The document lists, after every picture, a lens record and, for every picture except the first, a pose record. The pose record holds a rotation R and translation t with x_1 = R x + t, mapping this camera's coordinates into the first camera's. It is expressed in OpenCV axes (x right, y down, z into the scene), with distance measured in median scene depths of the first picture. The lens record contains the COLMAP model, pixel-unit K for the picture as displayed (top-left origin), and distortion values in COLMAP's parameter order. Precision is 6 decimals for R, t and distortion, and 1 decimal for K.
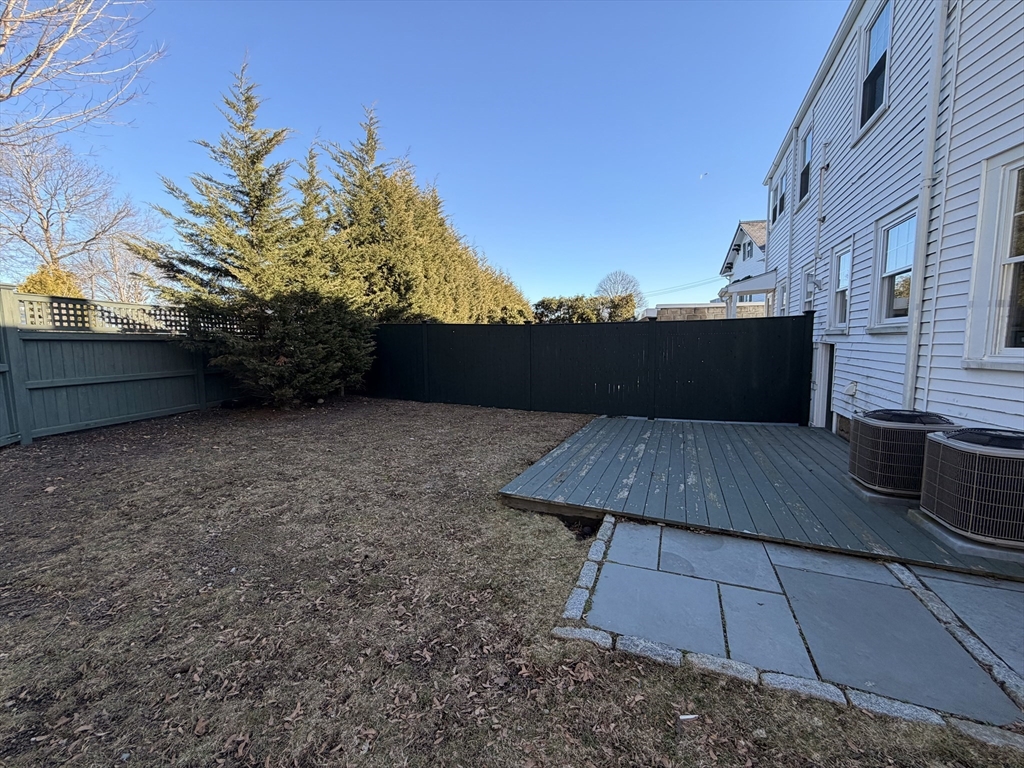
lens RADIAL K [[406.0, 0, 509.4], [0, 406.0, 384.9], [0, 0, 1]] dist [-0.001724, -0.000218]
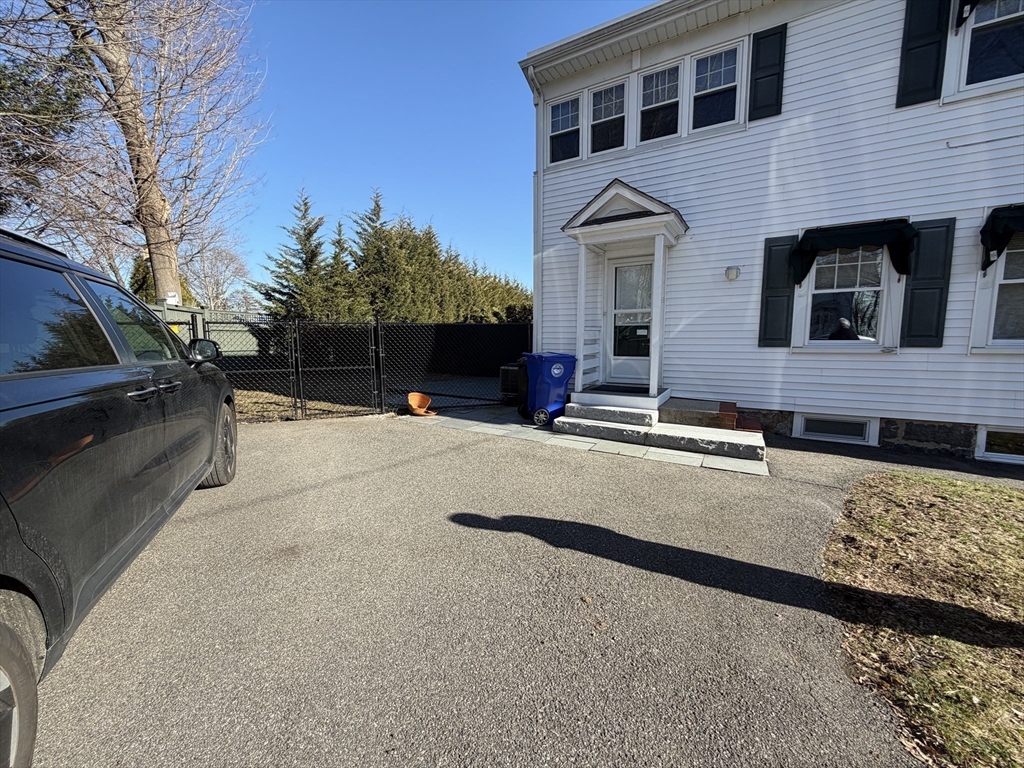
lens RADIAL K [[406.0, 0, 511.3], [0, 406.0, 383.4], [0, 0, 1]] dist [-0.001724, -0.000218]
pose [[0.995529, 0.016171, -0.093062, 0.483053], [-0.015596, 0.999855, 0.006910, 0.100749], [0.093161, -0.005428, 0.995636, -0.772601]]
